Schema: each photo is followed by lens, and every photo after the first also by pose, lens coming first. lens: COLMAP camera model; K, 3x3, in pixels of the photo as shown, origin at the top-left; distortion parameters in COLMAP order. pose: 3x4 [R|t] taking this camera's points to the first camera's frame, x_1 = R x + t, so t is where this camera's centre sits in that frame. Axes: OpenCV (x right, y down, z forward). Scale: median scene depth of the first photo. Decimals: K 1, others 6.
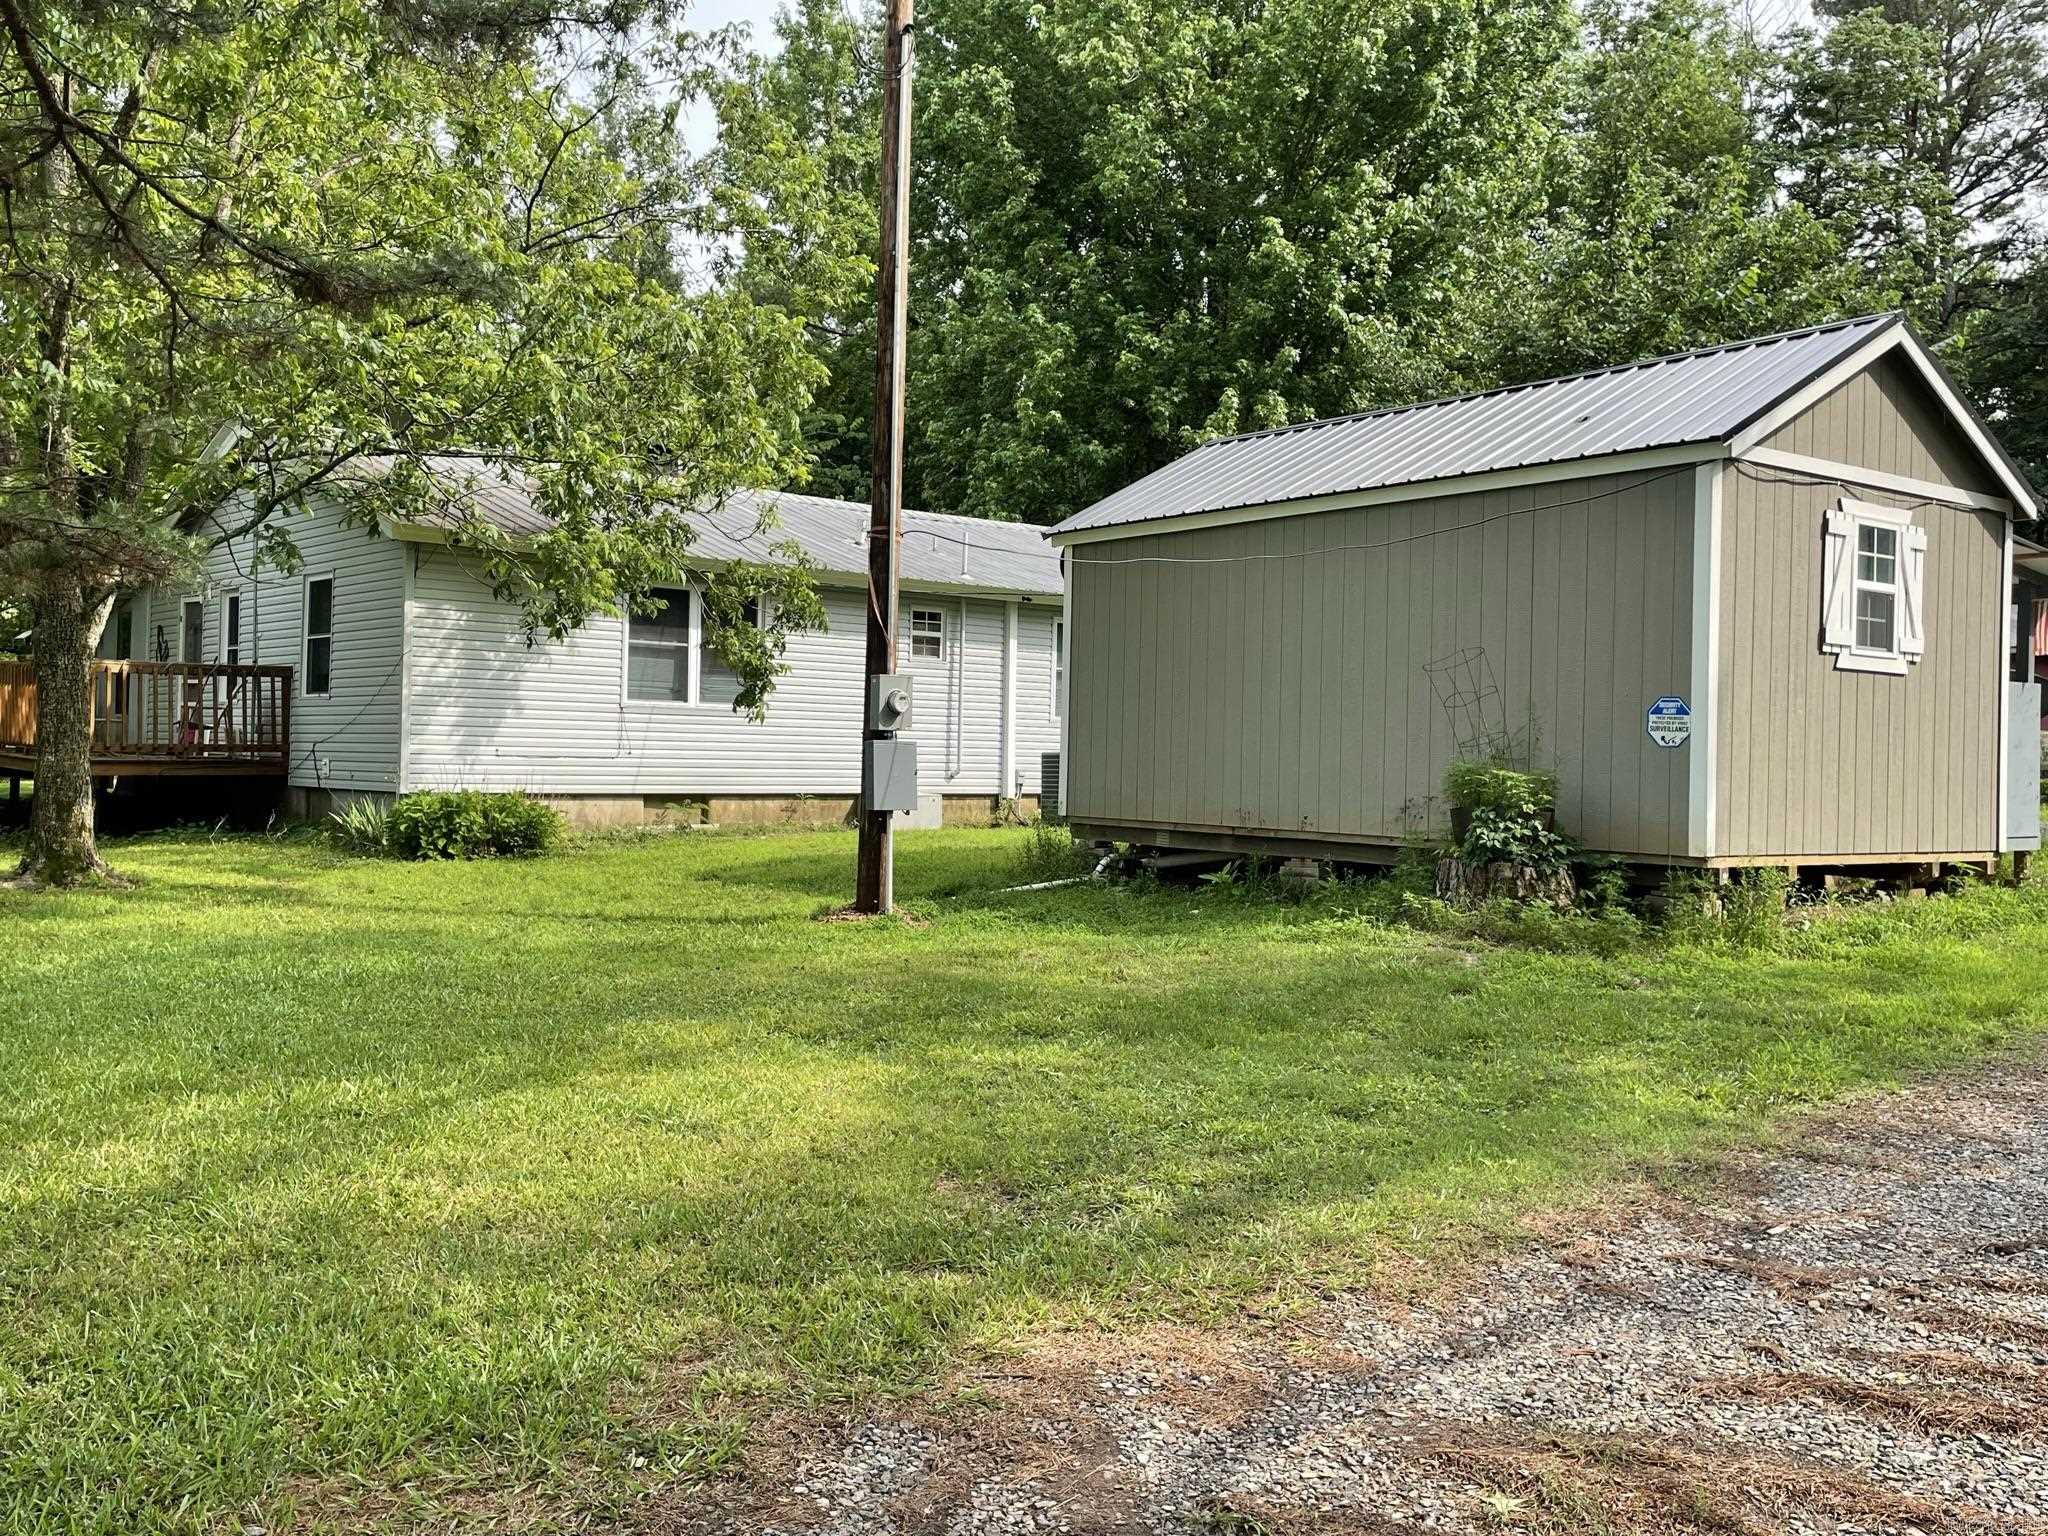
lens RADIAL K [[1778.5, 0, 1023.5], [0, 1778.5, 727.7], [0, 0, 1]] dist [0.105308, -0.151540]
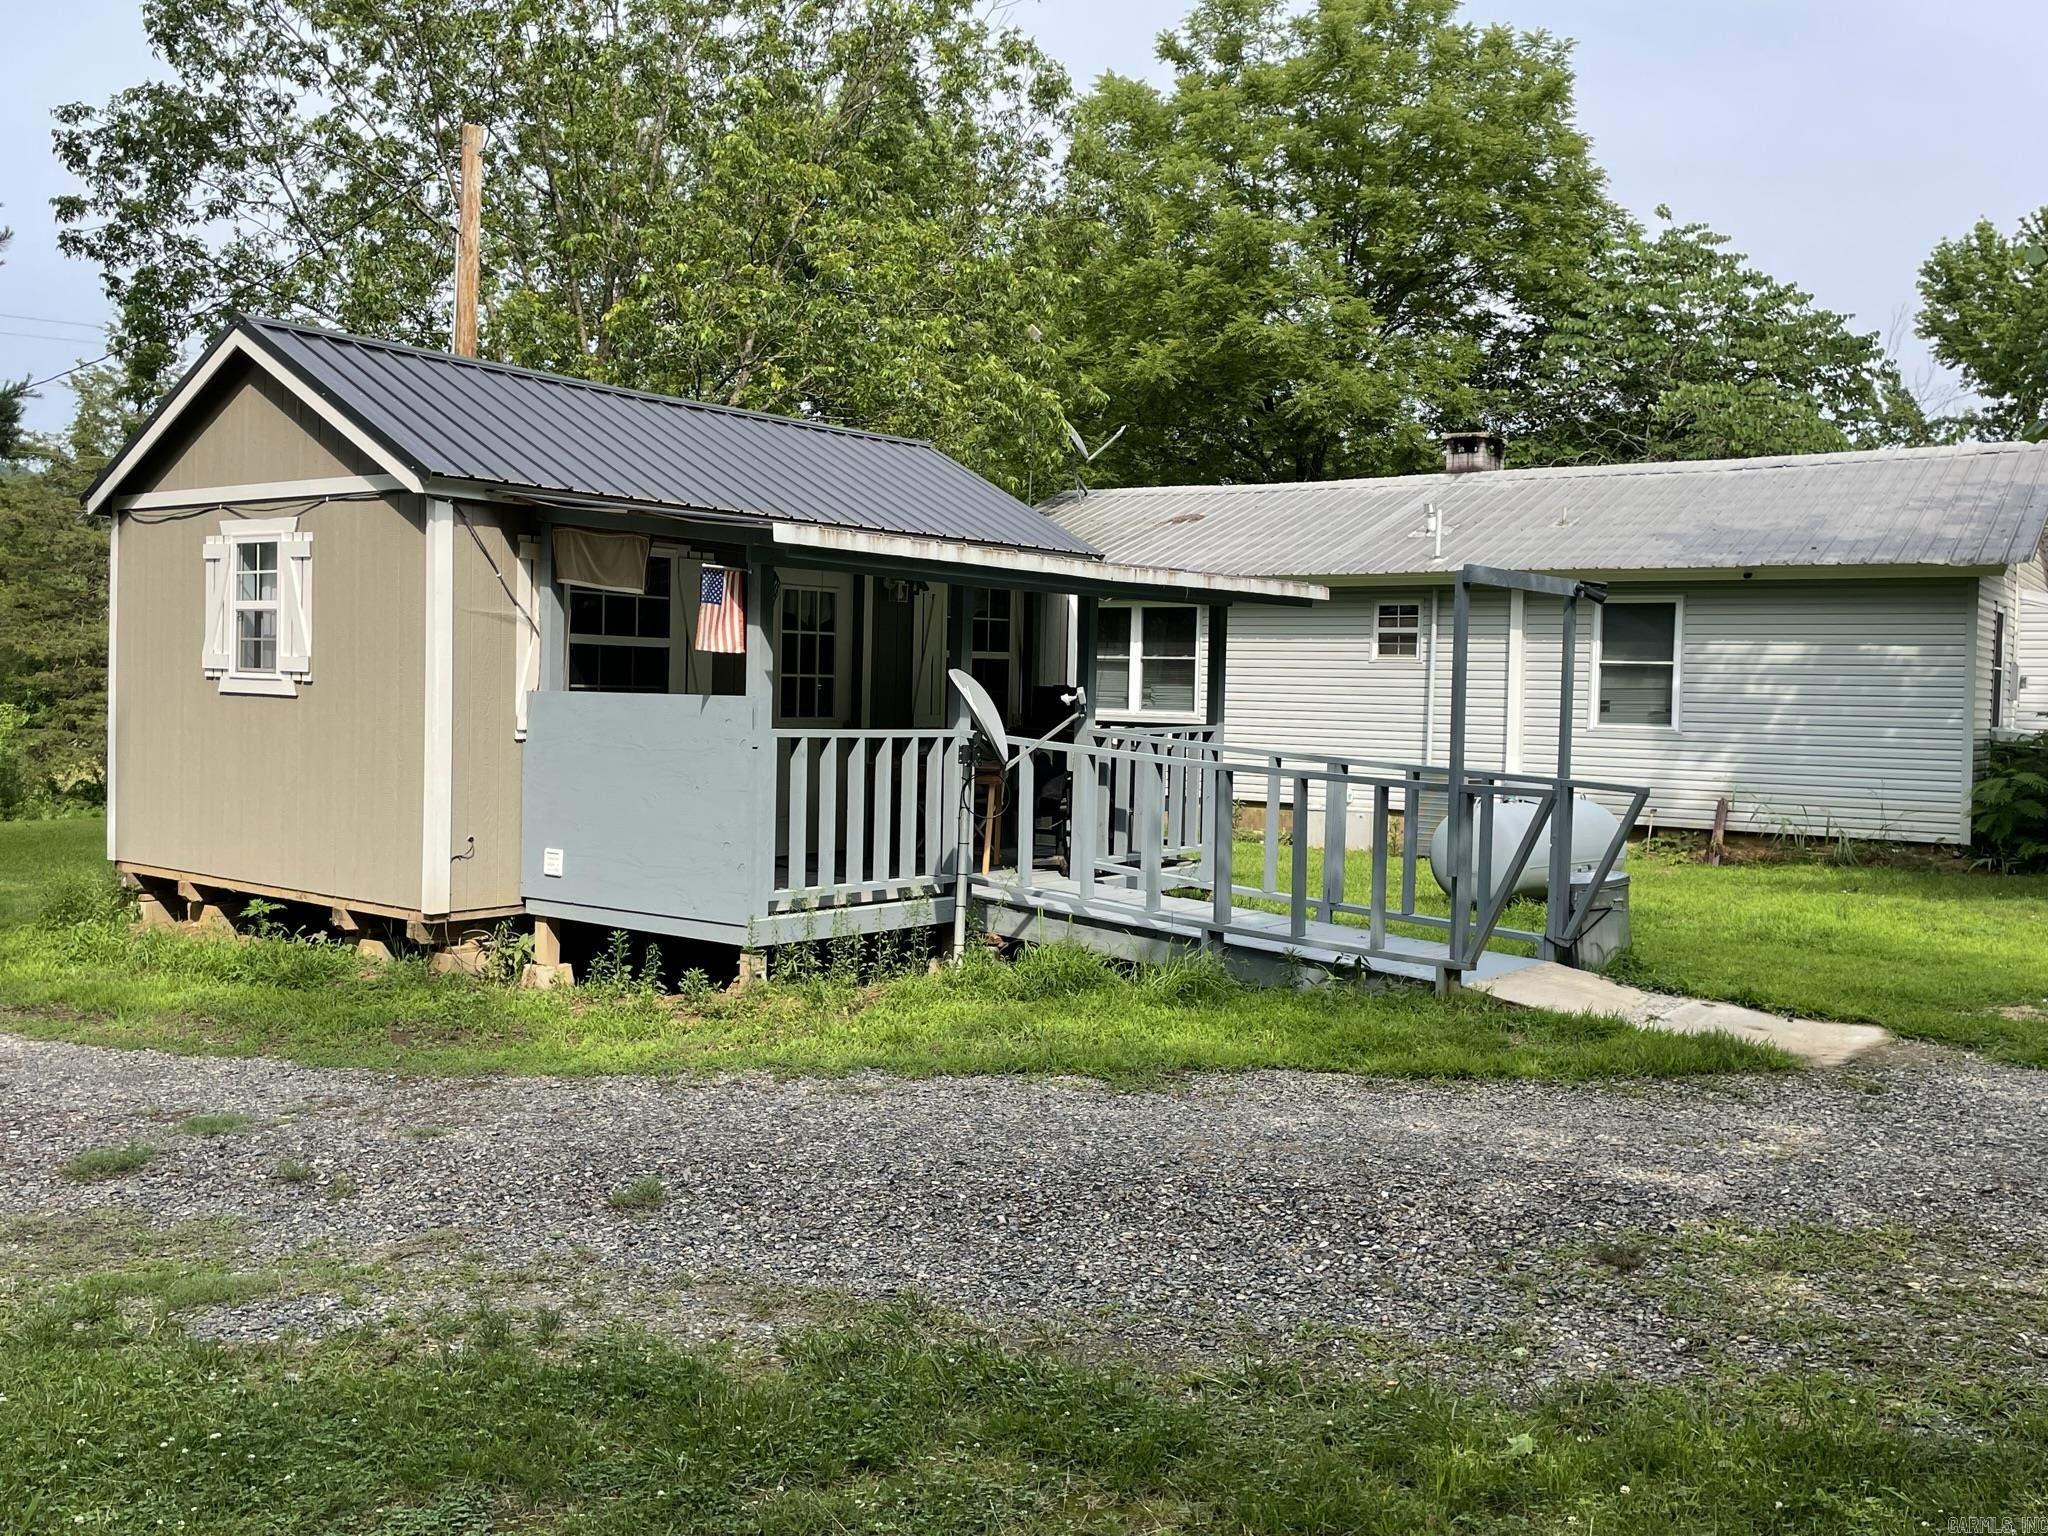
lens RADIAL K [[1778.5, 0, 1023.5], [0, 1778.5, 727.7], [0, 0, 1]] dist [0.105308, -0.151540]
pose [[0.226430, 0.009590, -0.973980, 0.955950], [-0.001618, 0.999954, 0.009470, -0.014816], [0.974026, -0.000569, 0.226435, 0.756677]]
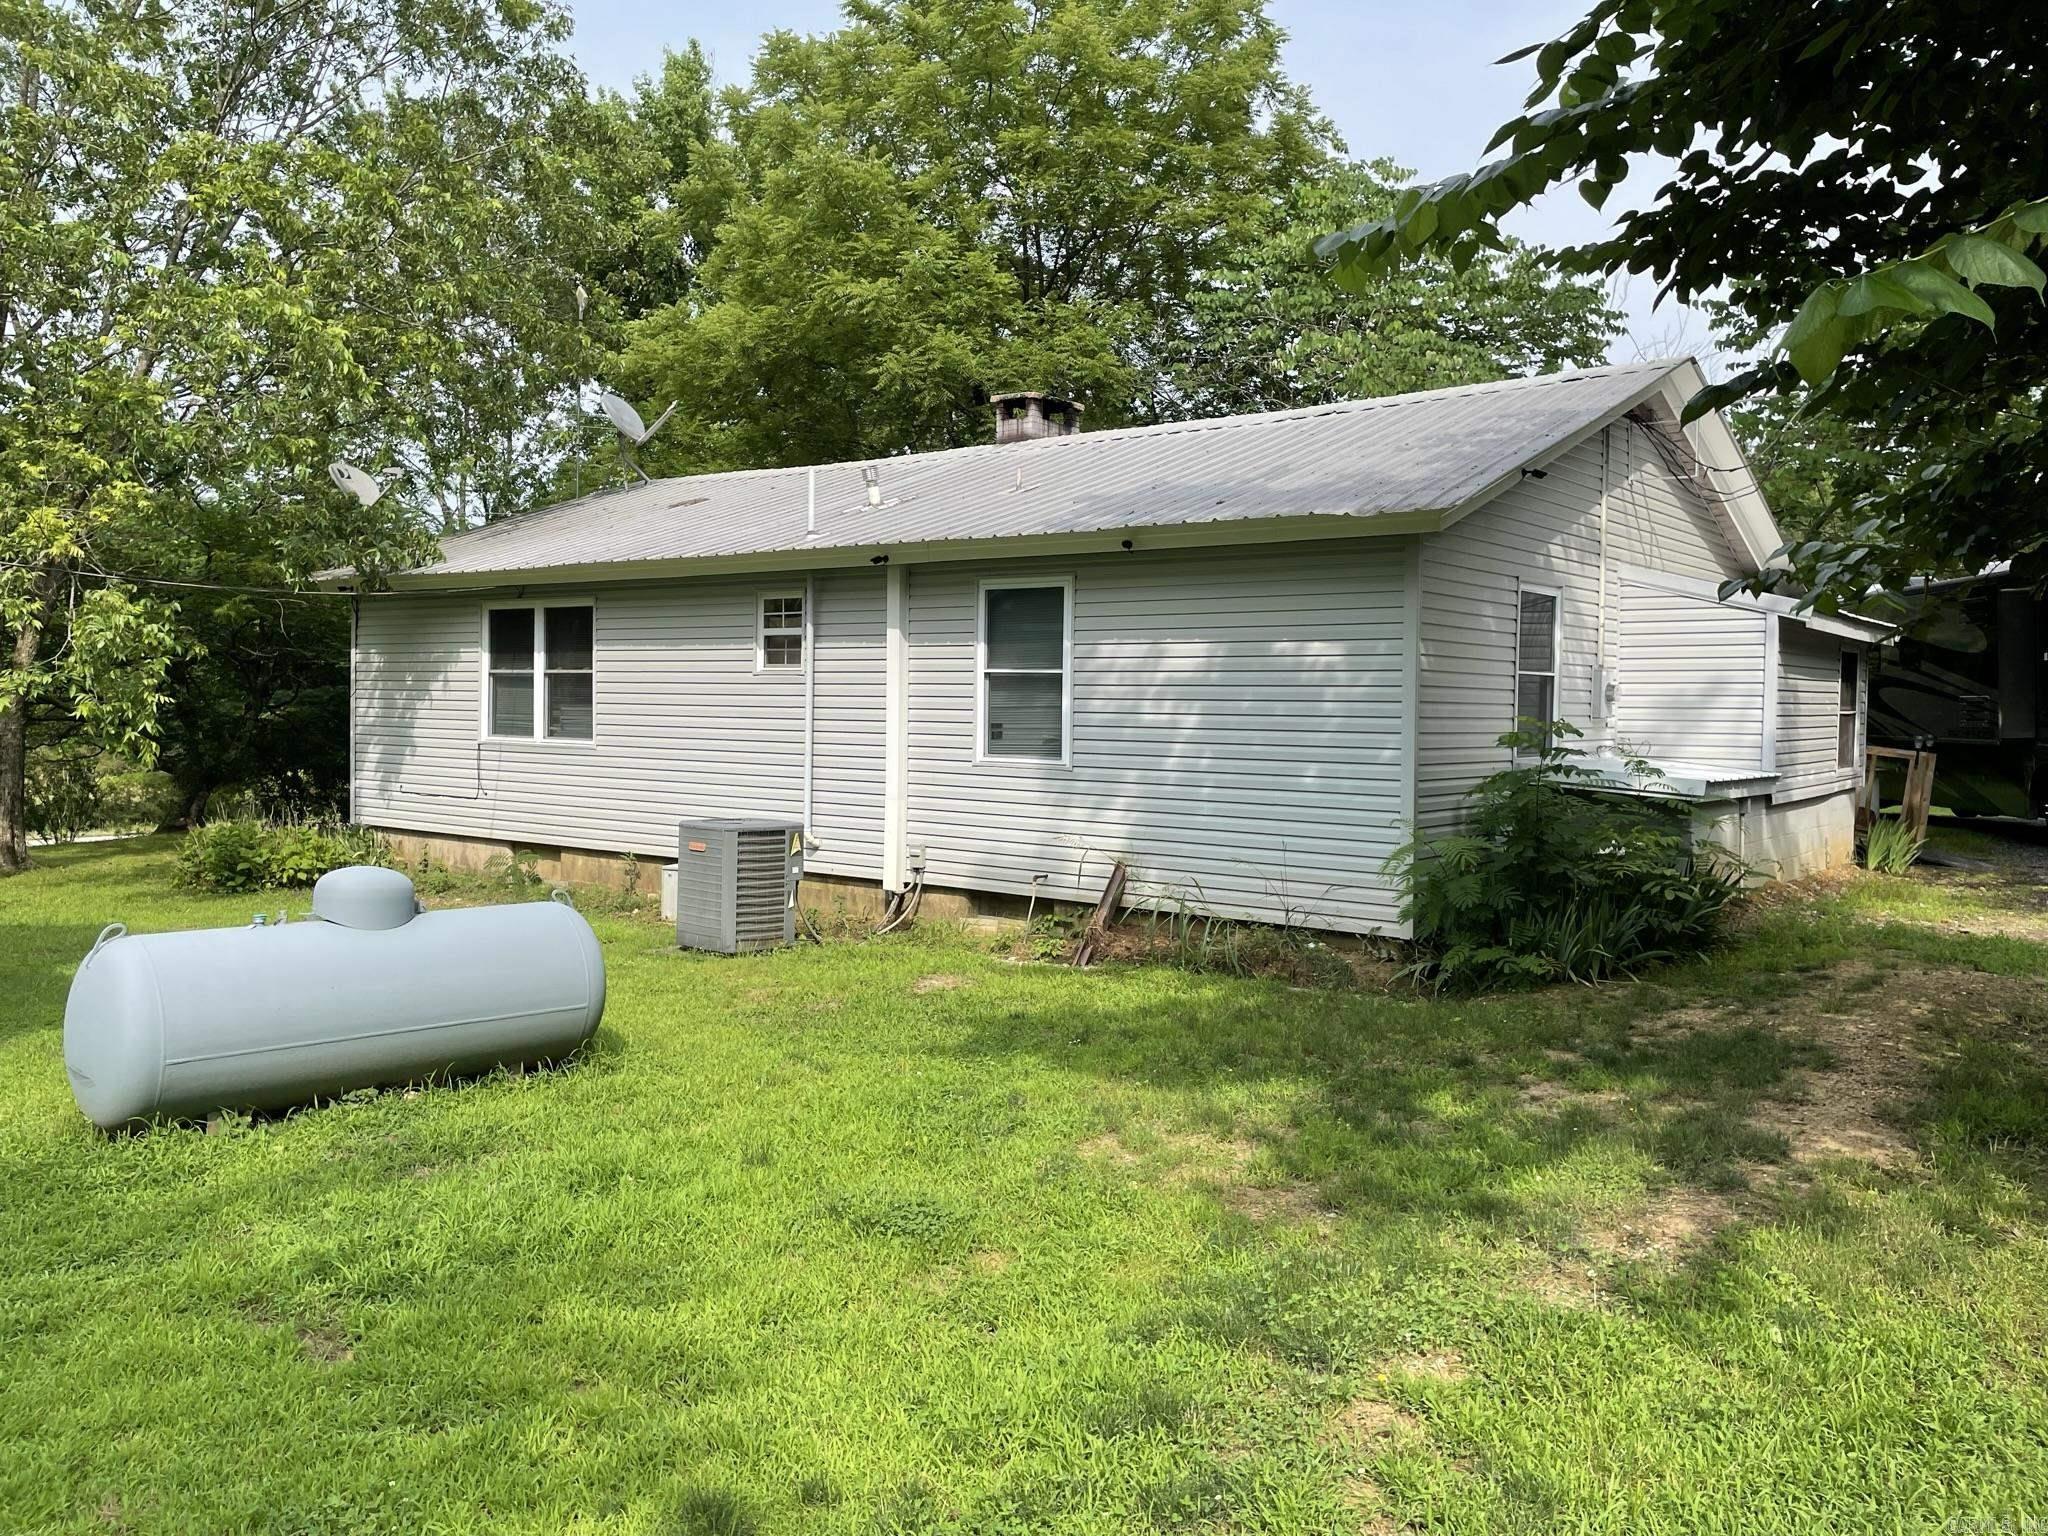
lens RADIAL K [[1548.2, 0, 1017.9], [0, 1548.2, 737.1], [0, 0, 1]] dist [0.109632, -0.129577]
pose [[0.177057, 0.008187, -0.984167, 0.663648], [0.009818, 0.999901, 0.010084, -0.022106], [0.984152, -0.011448, 0.176959, 1.212082]]
